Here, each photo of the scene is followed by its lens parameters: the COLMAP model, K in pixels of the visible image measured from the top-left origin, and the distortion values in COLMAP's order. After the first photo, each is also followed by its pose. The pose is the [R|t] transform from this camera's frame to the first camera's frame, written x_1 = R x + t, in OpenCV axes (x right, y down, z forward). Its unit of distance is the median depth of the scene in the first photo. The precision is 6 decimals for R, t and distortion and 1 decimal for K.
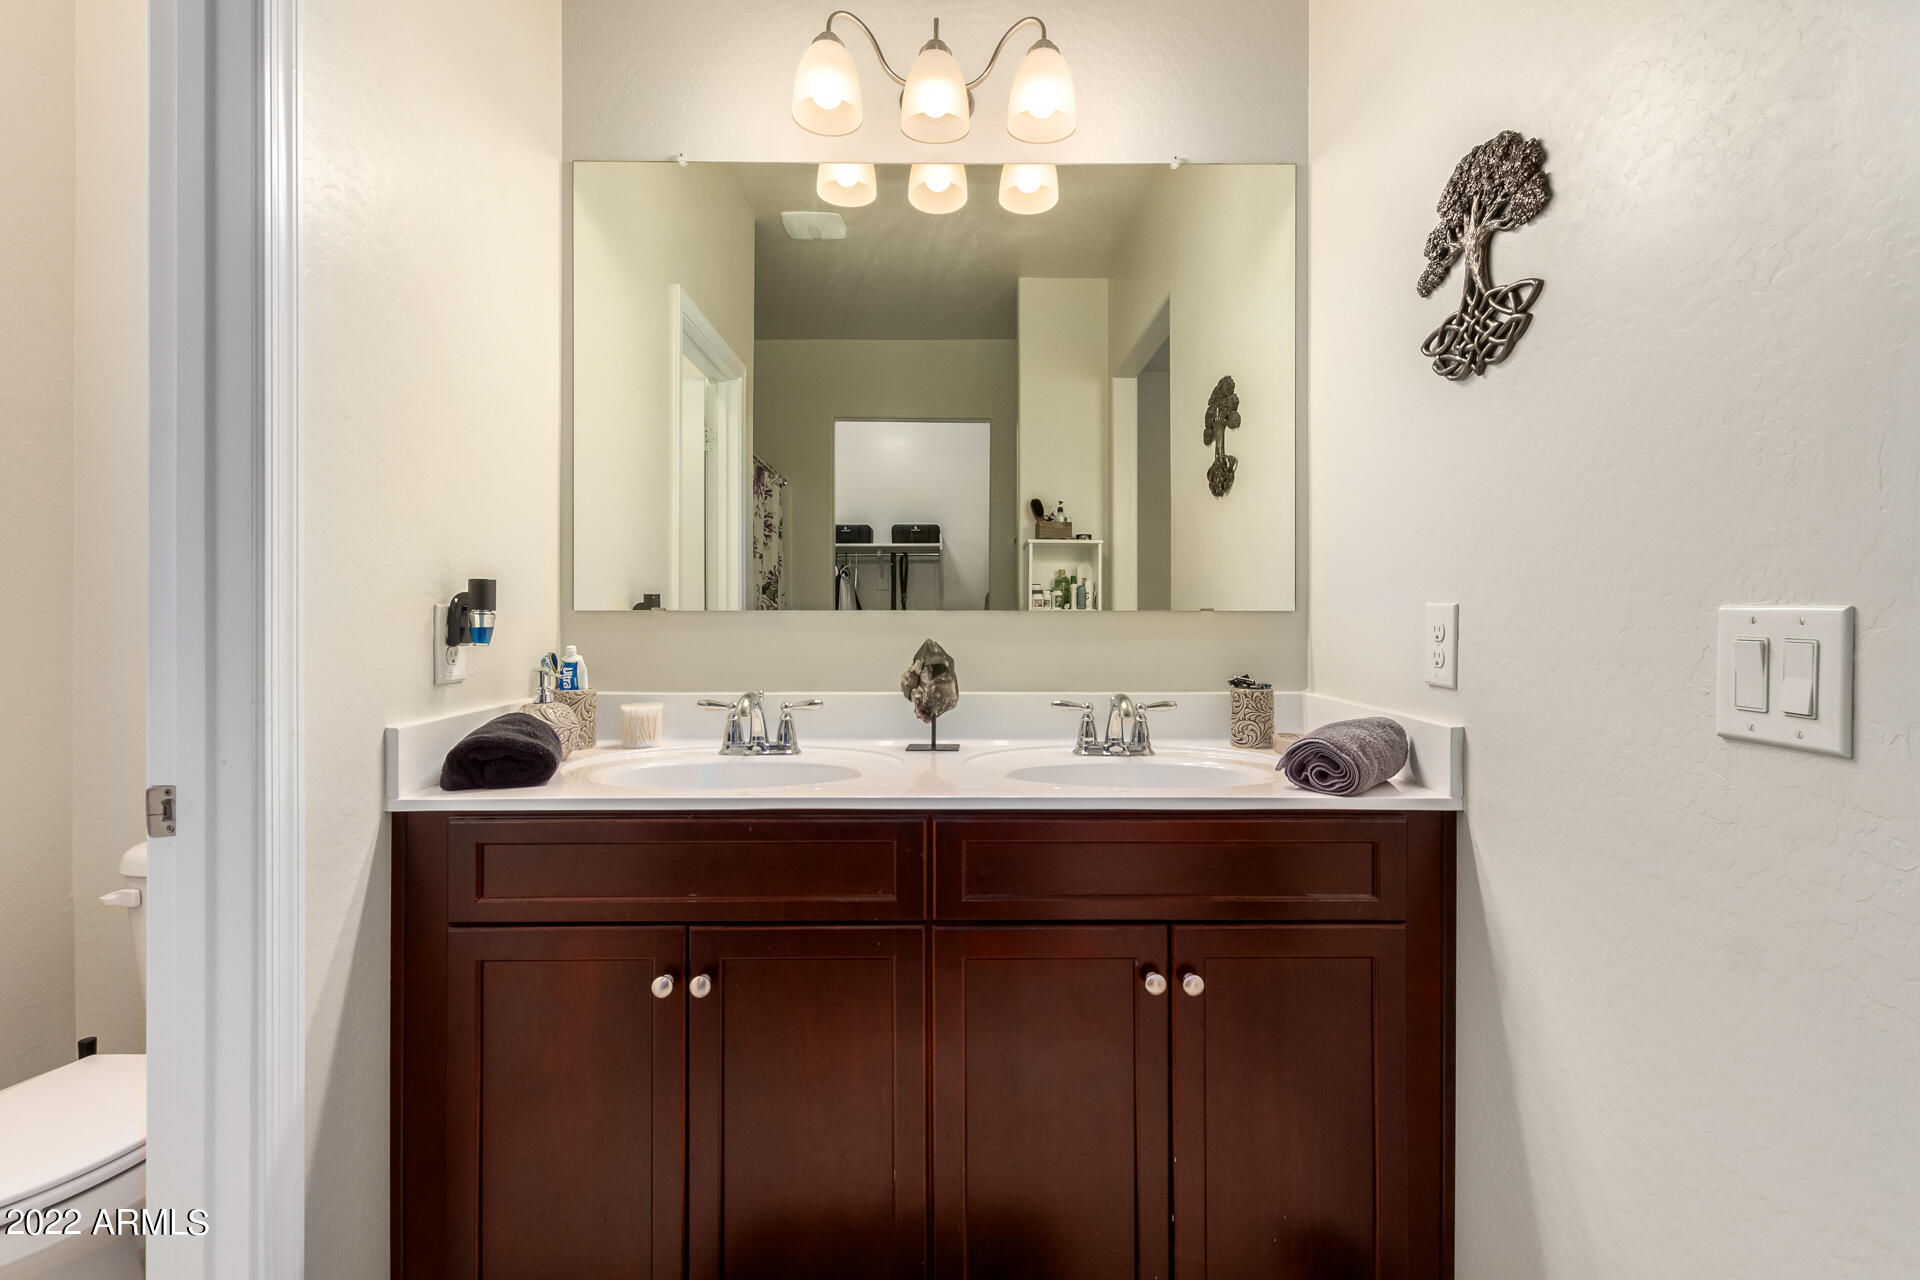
lens RADIAL K [[885.5, 0, 961.1], [0, 885.5, 614.2], [0, 0, 1]] dist [-0.001359, -0.000315]
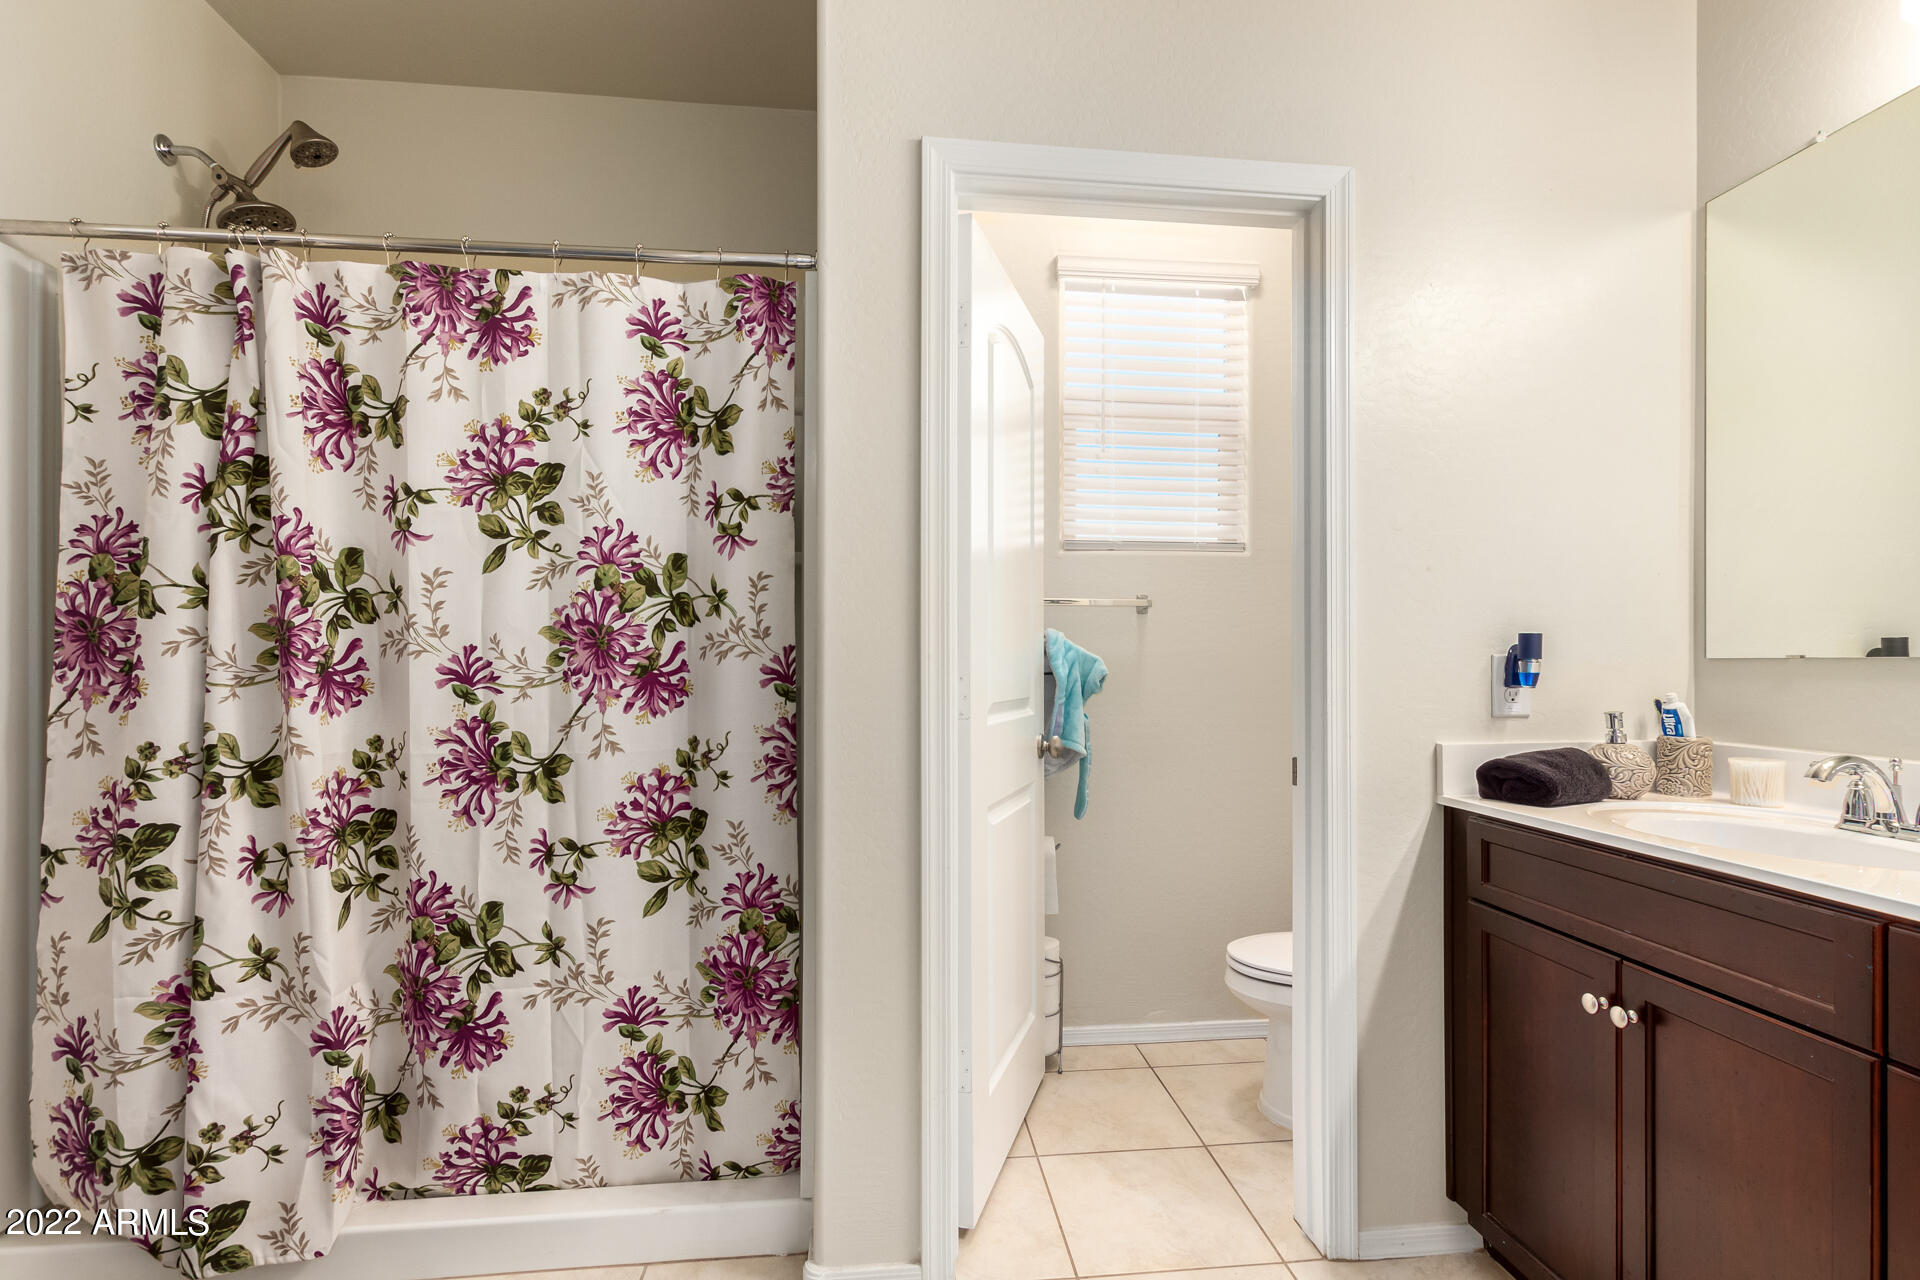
lens RADIAL K [[884.3, 0, 966.8], [0, 884.3, 646.9], [0, 0, 1]] dist [0.002171, -0.000581]
pose [[0.094621, -0.017766, -0.995355, 0.605162], [0.001188, 0.999842, -0.017733, -0.000481], [0.995513, 0.000495, 0.094627, 0.114420]]
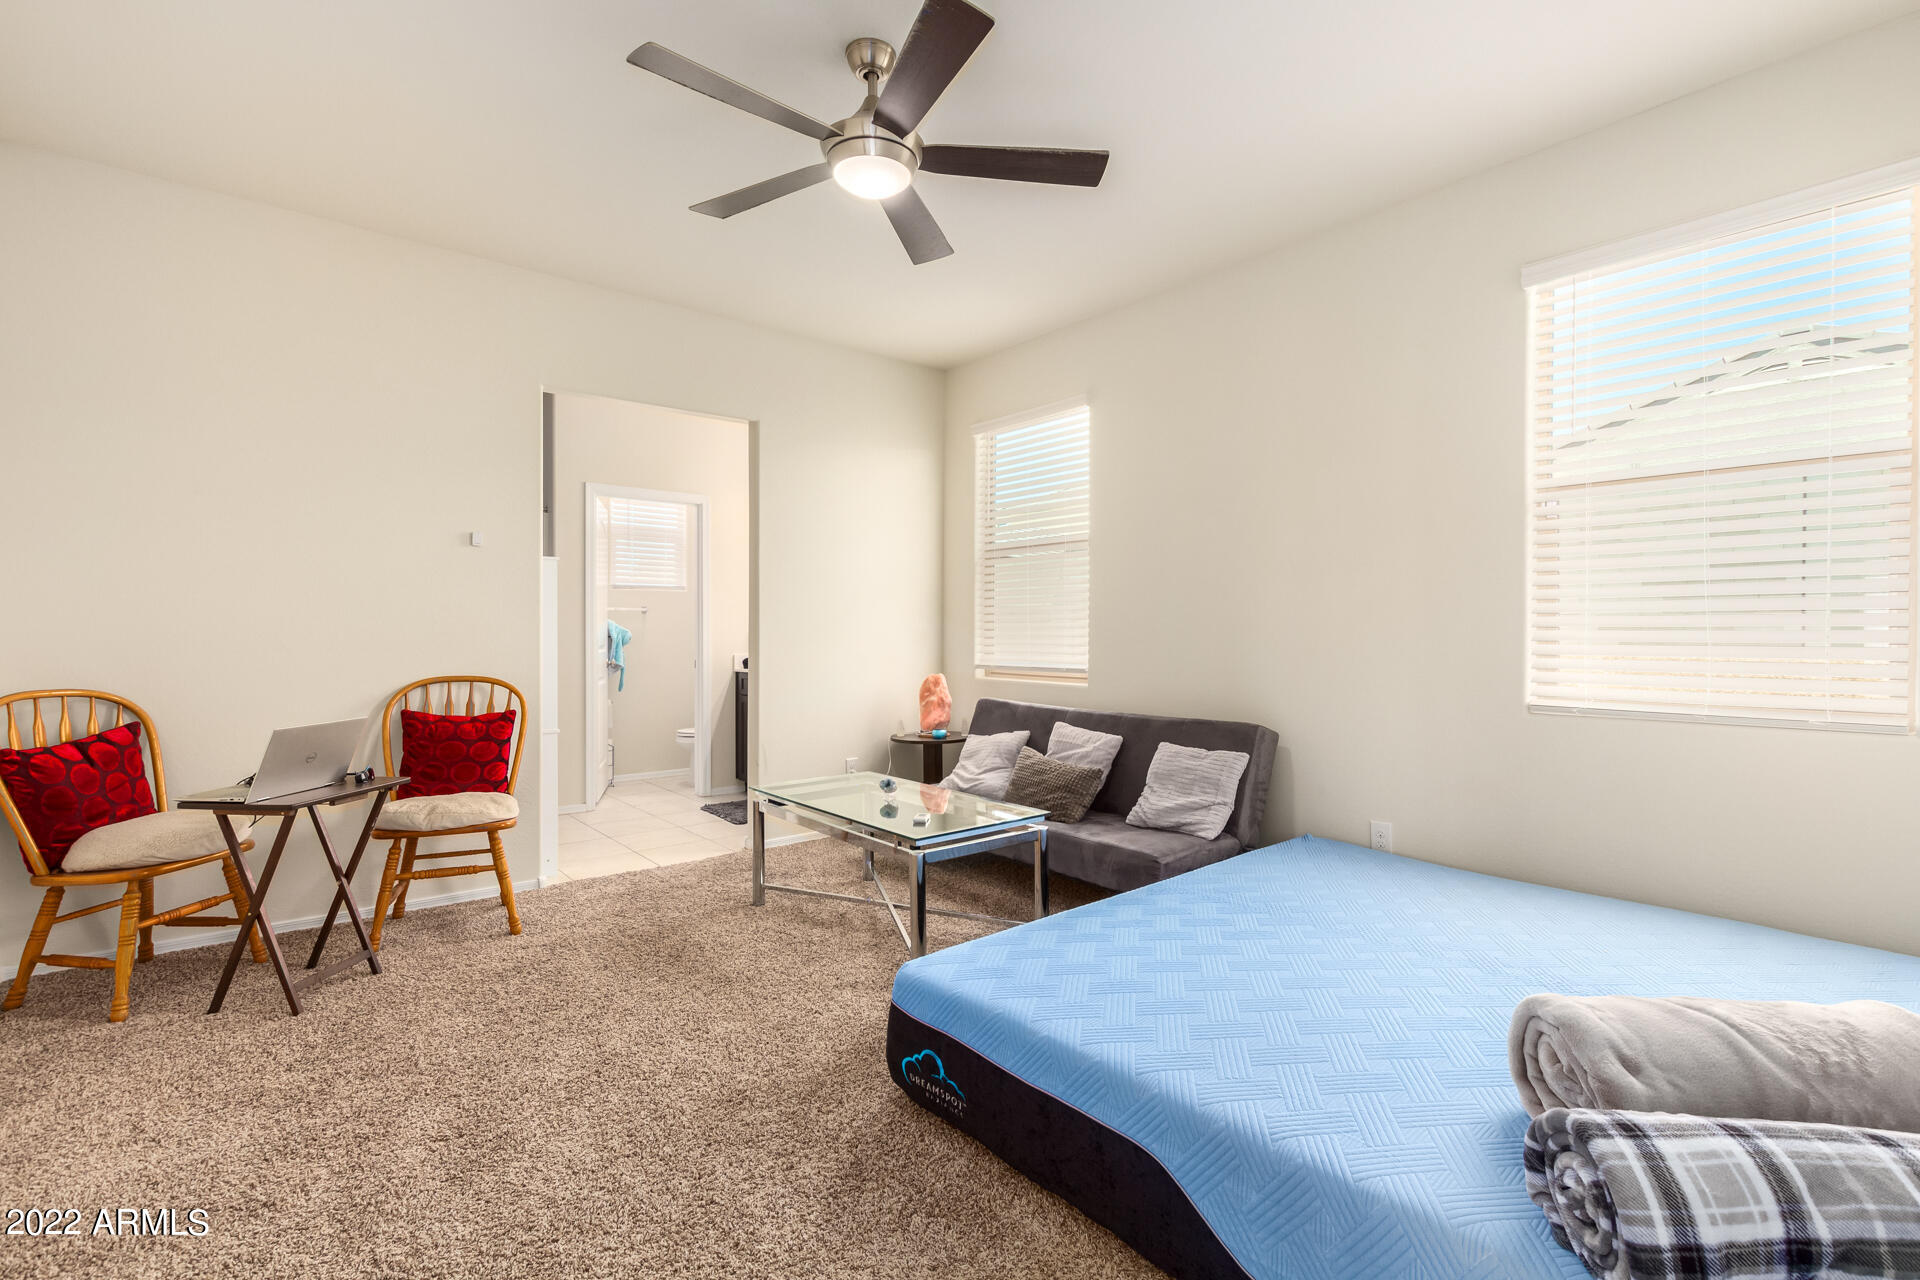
lens RADIAL K [[877.3, 0, 966.6], [0, 877.3, 638.5], [0, 0, 1]] dist [0.006622, -0.000532]
pose [[0.632640, 0.002972, -0.774440, 3.691296], [0.002325, 0.999981, 0.005737, 0.008142], [0.774443, -0.005430, 0.632621, -1.040130]]
